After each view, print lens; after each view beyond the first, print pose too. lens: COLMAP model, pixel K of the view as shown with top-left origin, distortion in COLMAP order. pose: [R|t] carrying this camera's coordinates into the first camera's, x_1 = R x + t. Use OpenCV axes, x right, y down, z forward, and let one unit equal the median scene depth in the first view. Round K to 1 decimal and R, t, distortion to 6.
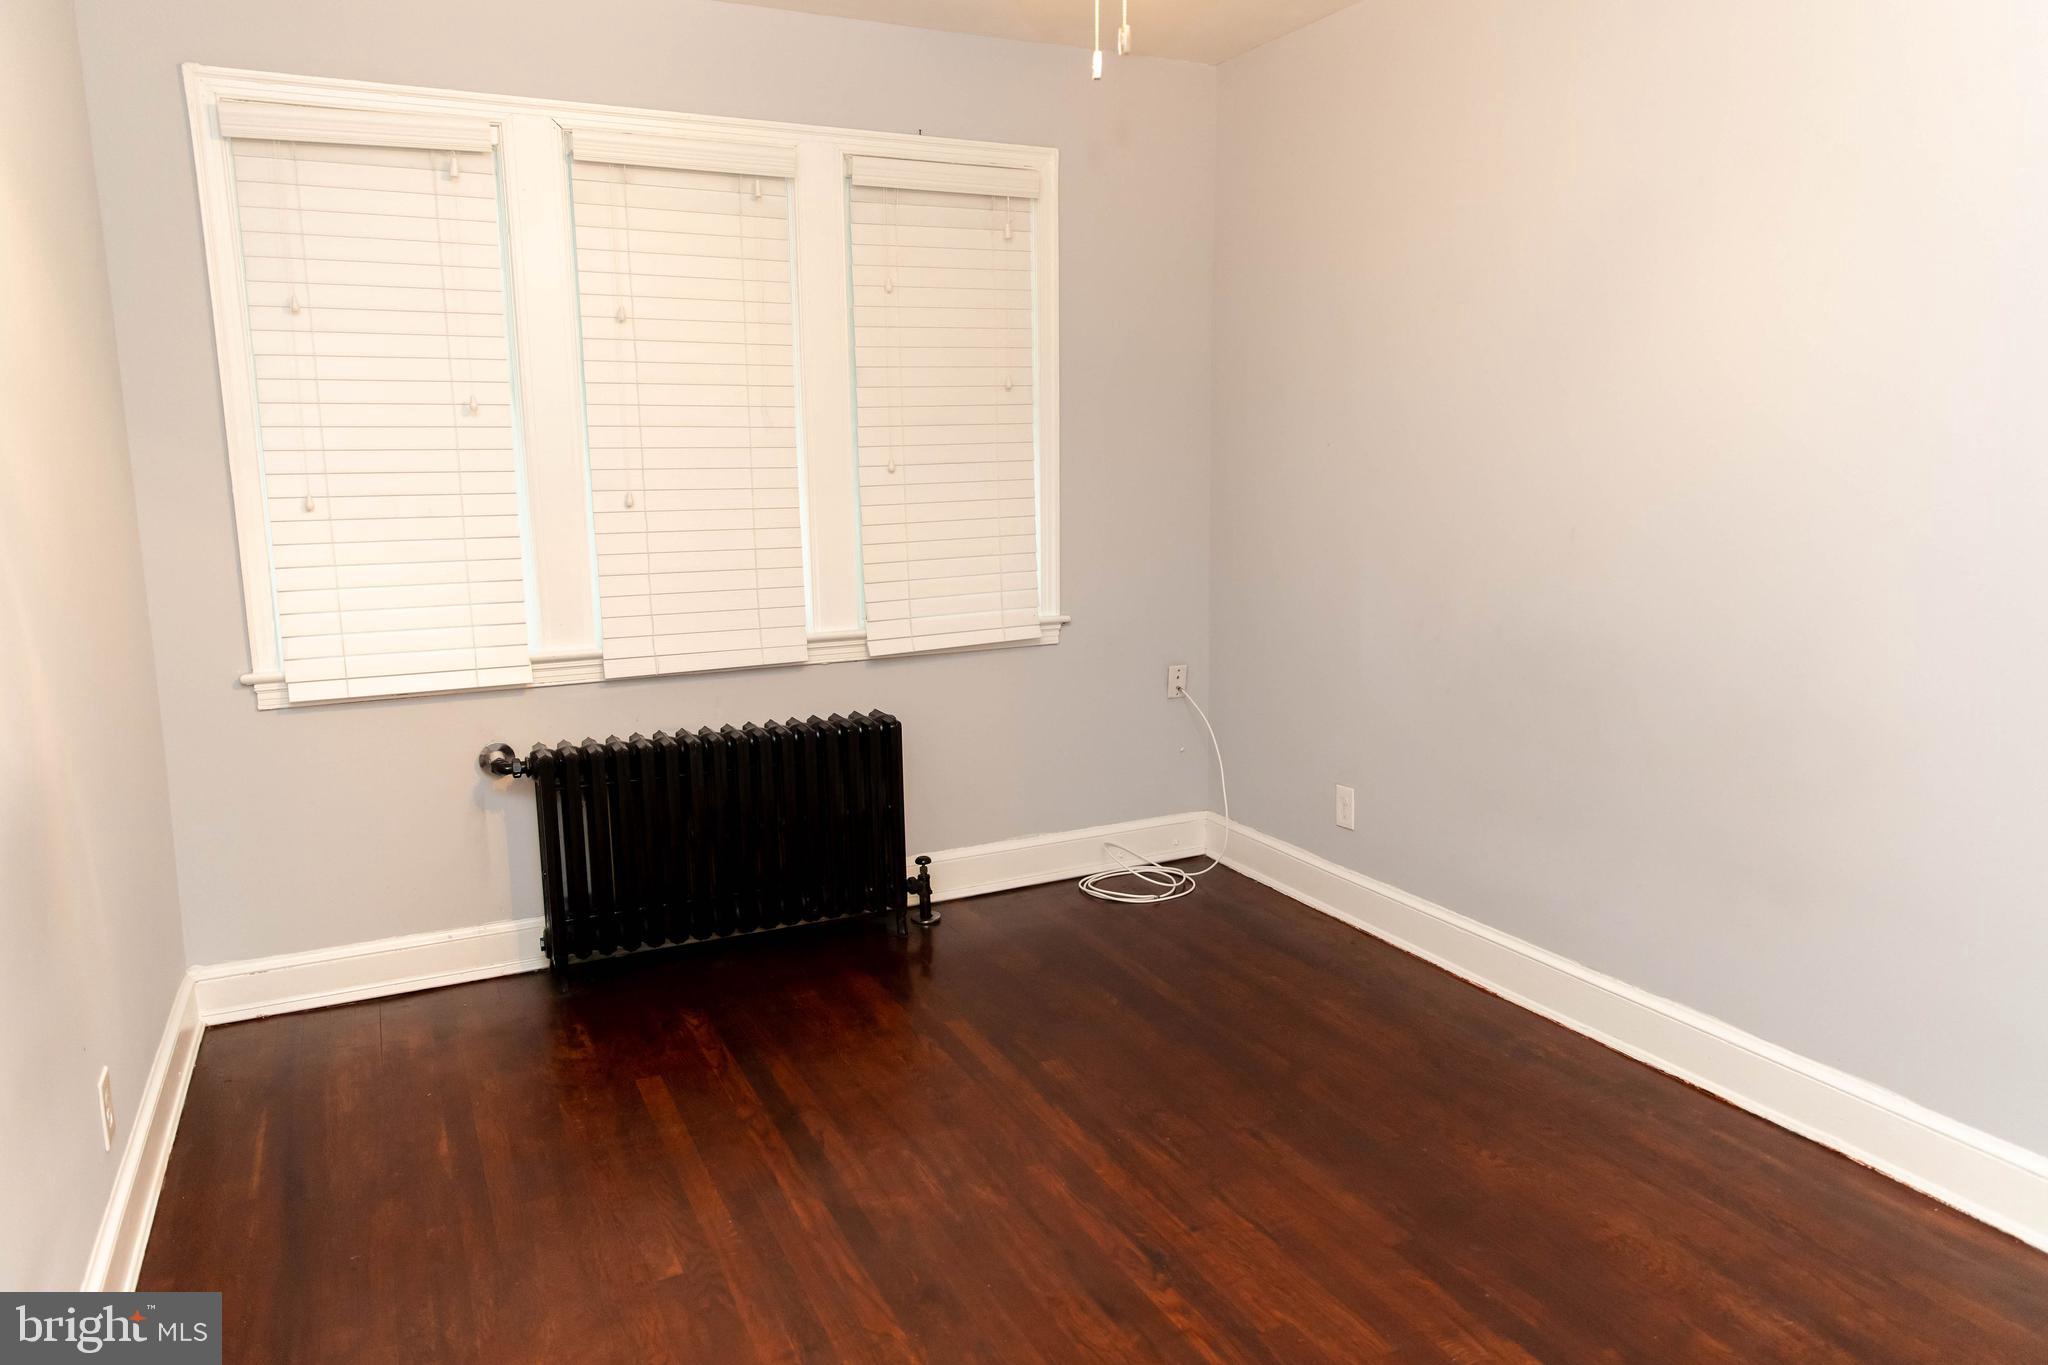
lens RADIAL K [[1351.2, 0, 1024.0], [0, 1351.2, 682.5], [0, 0, 1]] dist [0.007909, -0.000884]
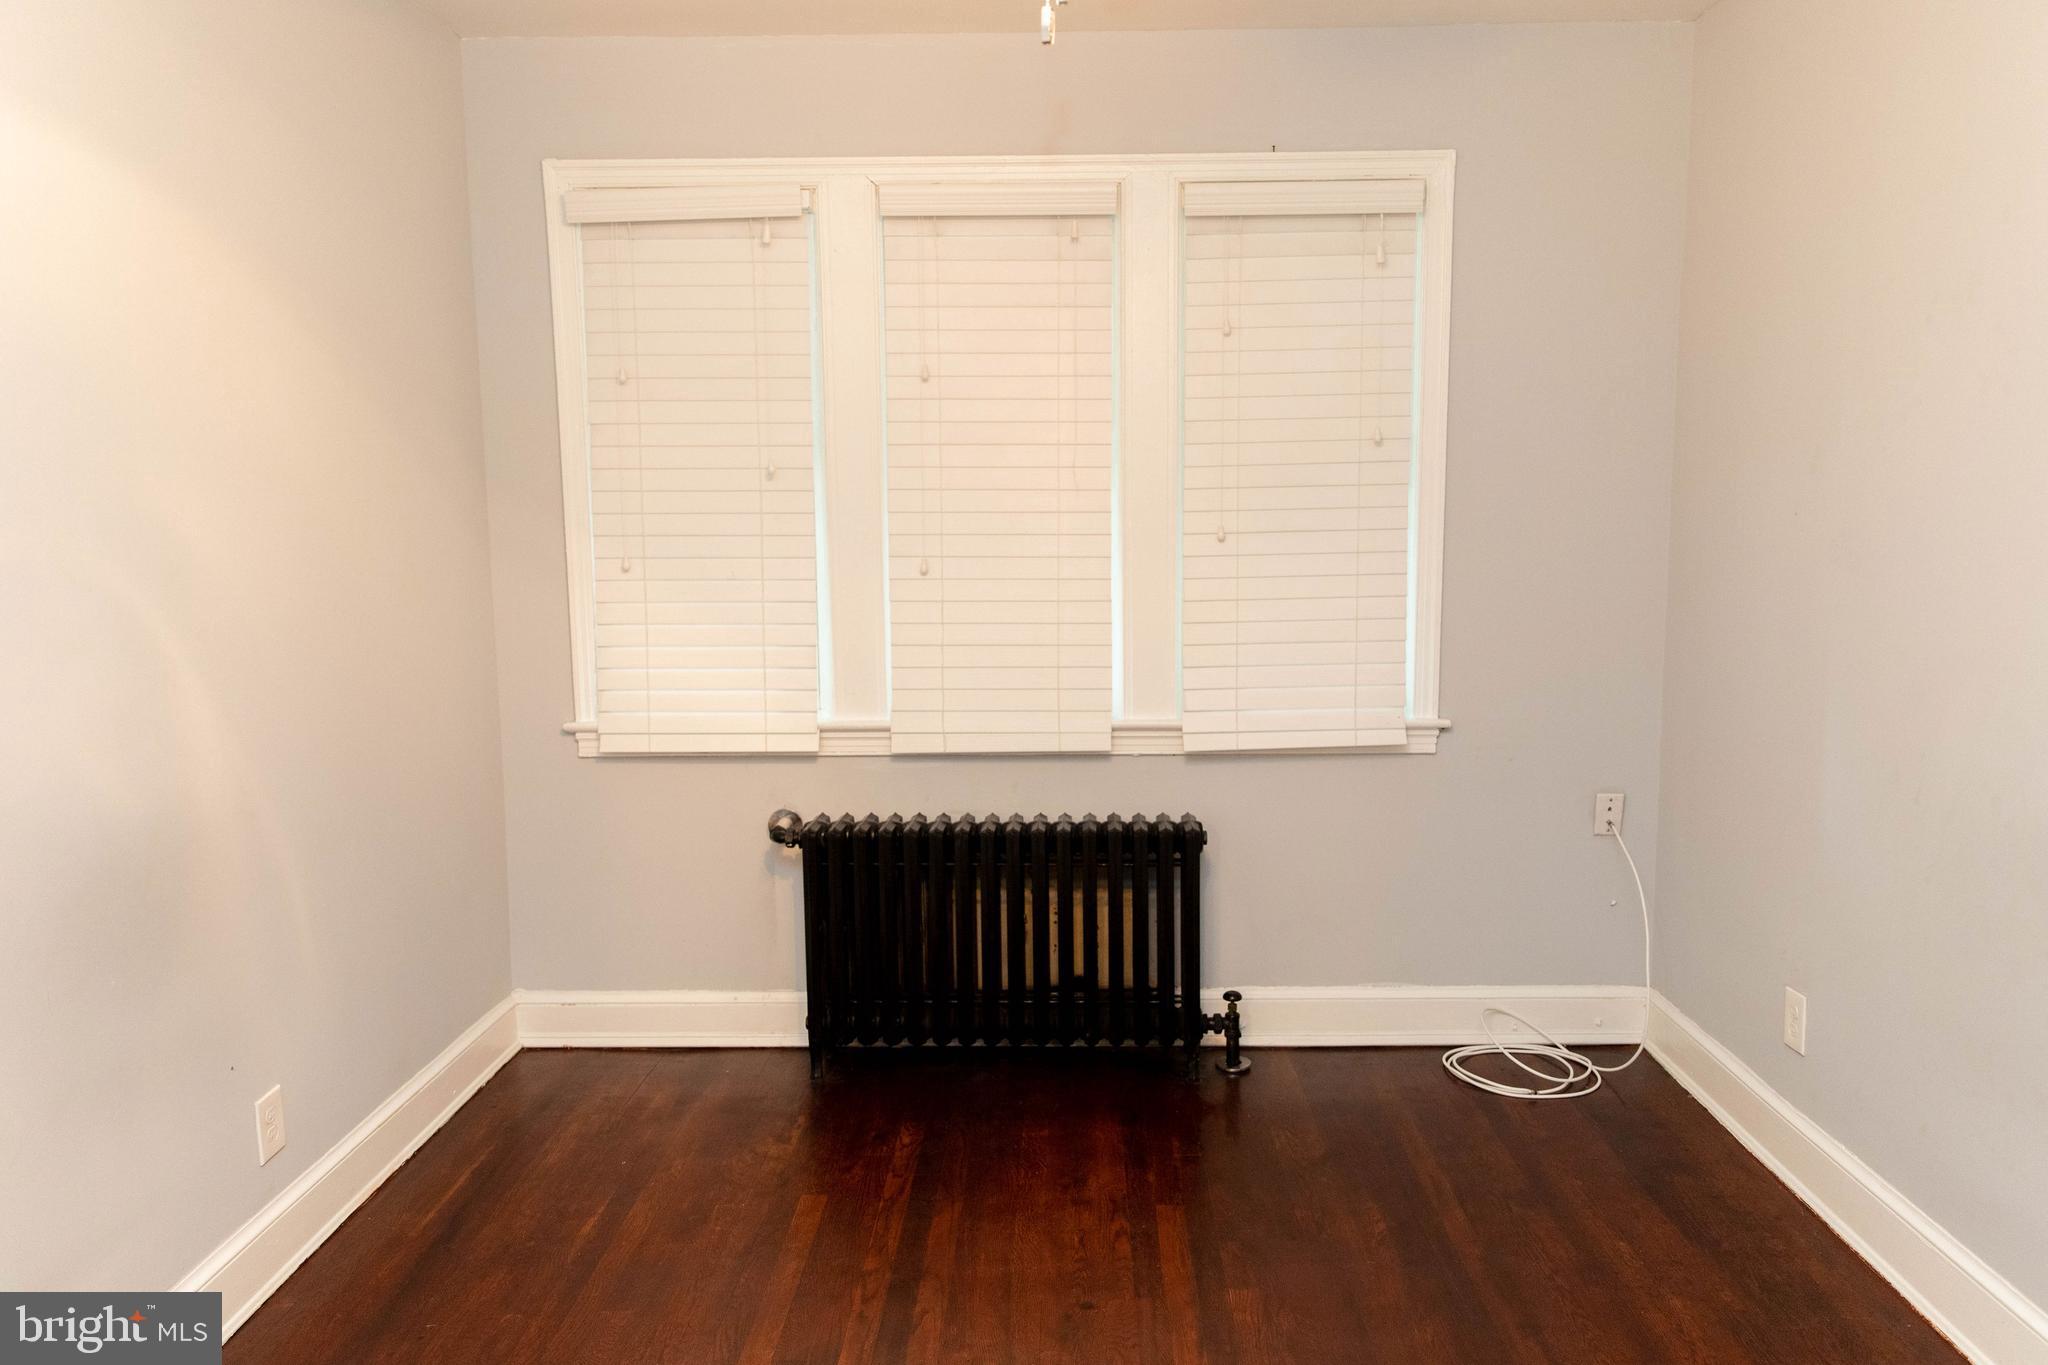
lens RADIAL K [[1398.0, 0, 1024.0], [0, 1398.0, 682.5], [0, 0, 1]] dist [0.008435, 0.002829]
pose [[0.890530, 0.063384, -0.450487, 0.210745], [-0.081389, 0.996468, -0.020687, -0.039143], [0.447584, 0.055087, 0.892543, 0.160418]]
